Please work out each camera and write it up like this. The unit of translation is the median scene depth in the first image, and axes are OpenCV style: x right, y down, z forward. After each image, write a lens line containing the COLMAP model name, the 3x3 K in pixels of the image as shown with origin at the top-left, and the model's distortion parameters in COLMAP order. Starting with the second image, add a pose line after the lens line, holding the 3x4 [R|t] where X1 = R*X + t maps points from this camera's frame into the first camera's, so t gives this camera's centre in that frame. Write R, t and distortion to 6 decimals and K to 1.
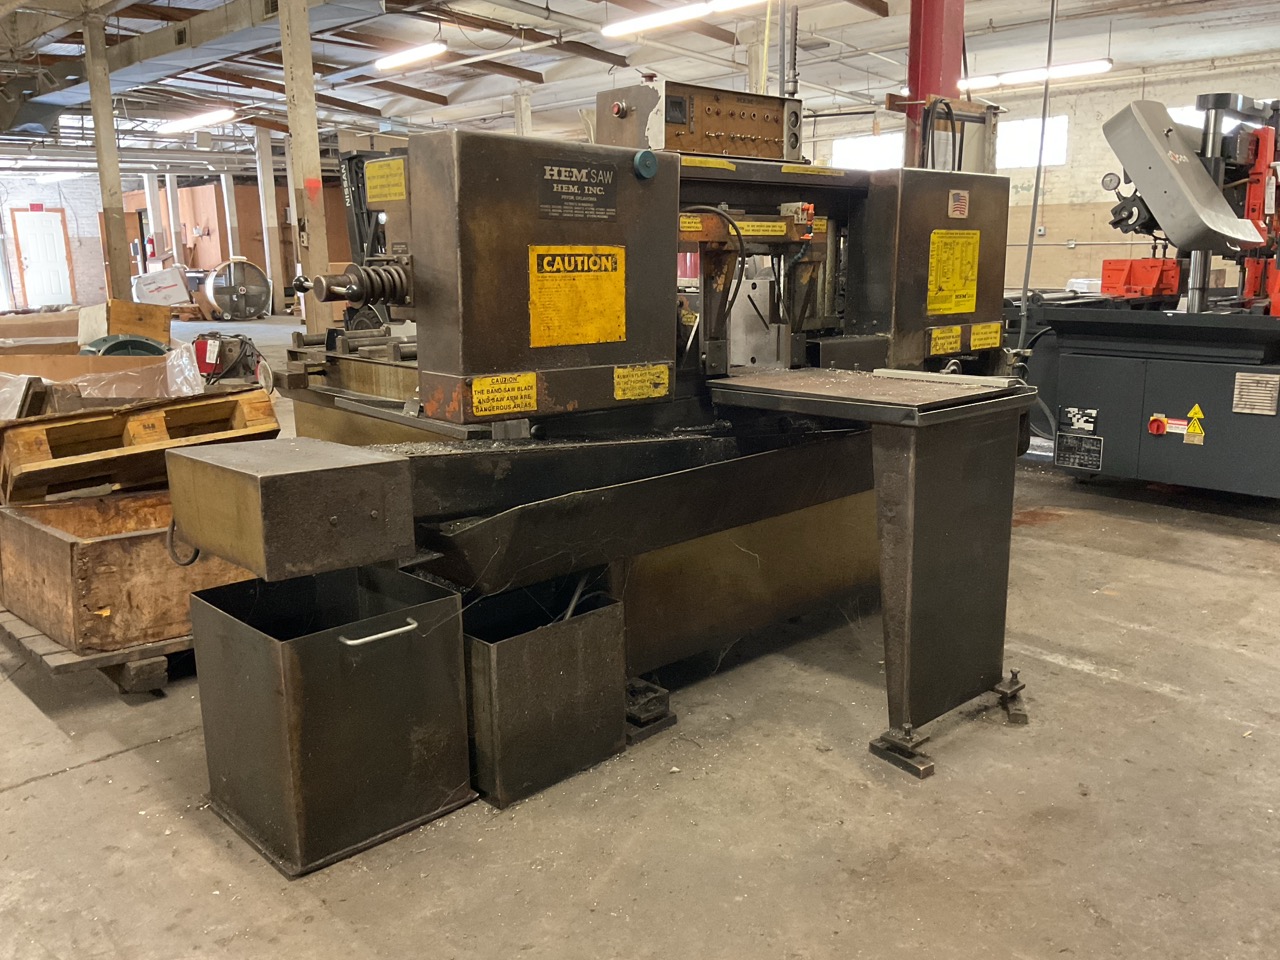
lens RADIAL K [[1056.0, 0, 646.9], [0, 1056.0, 485.6], [0, 0, 1]] dist [0.074936, -0.141390]
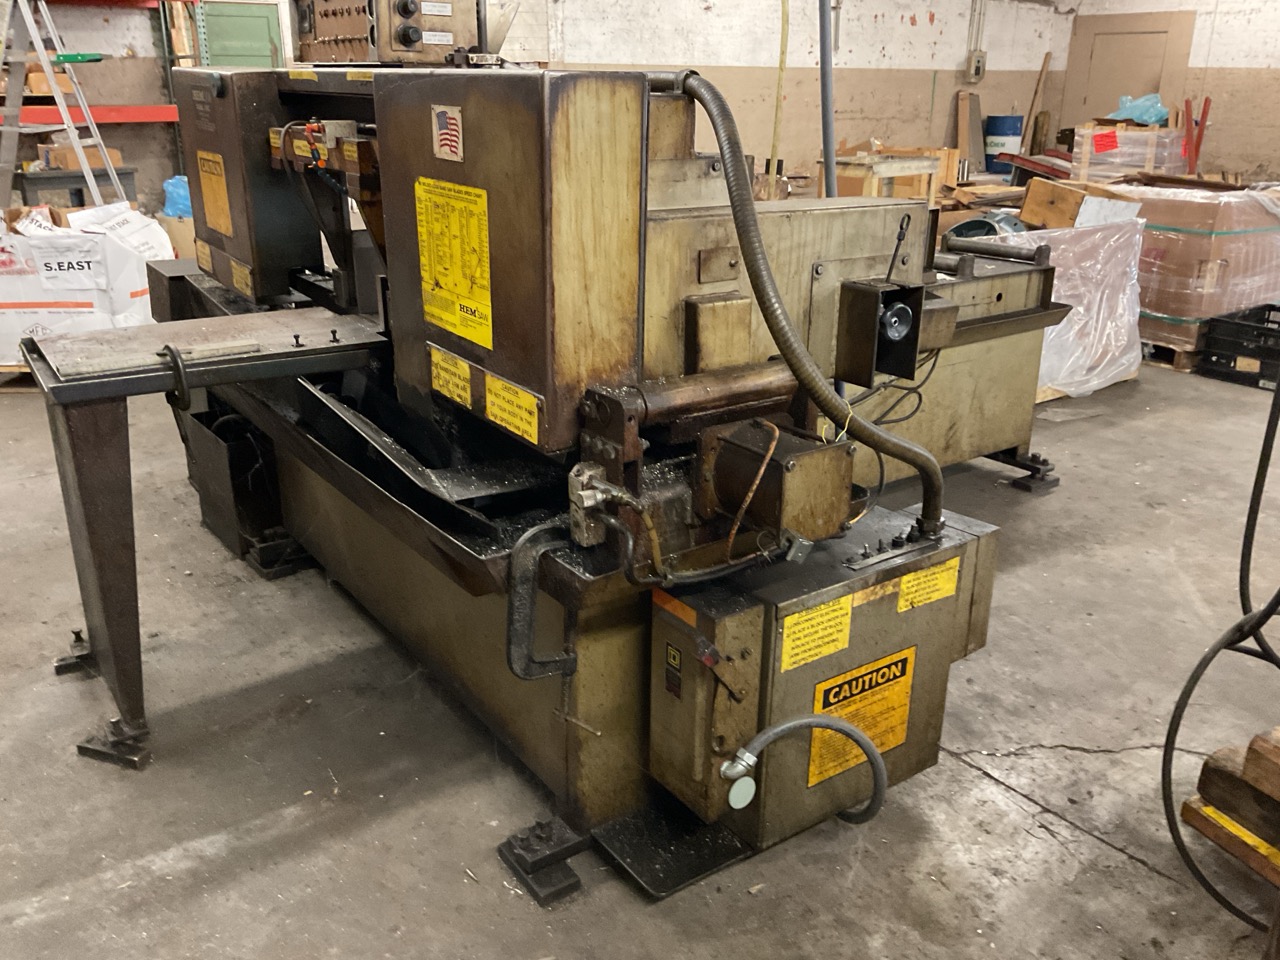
lens RADIAL K [[1056.0, 0, 634.1], [0, 1056.0, 484.5], [0, 0, 1]] dist [0.074936, -0.141390]
pose [[-0.127463, 0.362830, -0.923097, 0.834660], [-0.219668, 0.897249, 0.383002, -0.332099], [0.967212, 0.251593, -0.034664, 1.156811]]
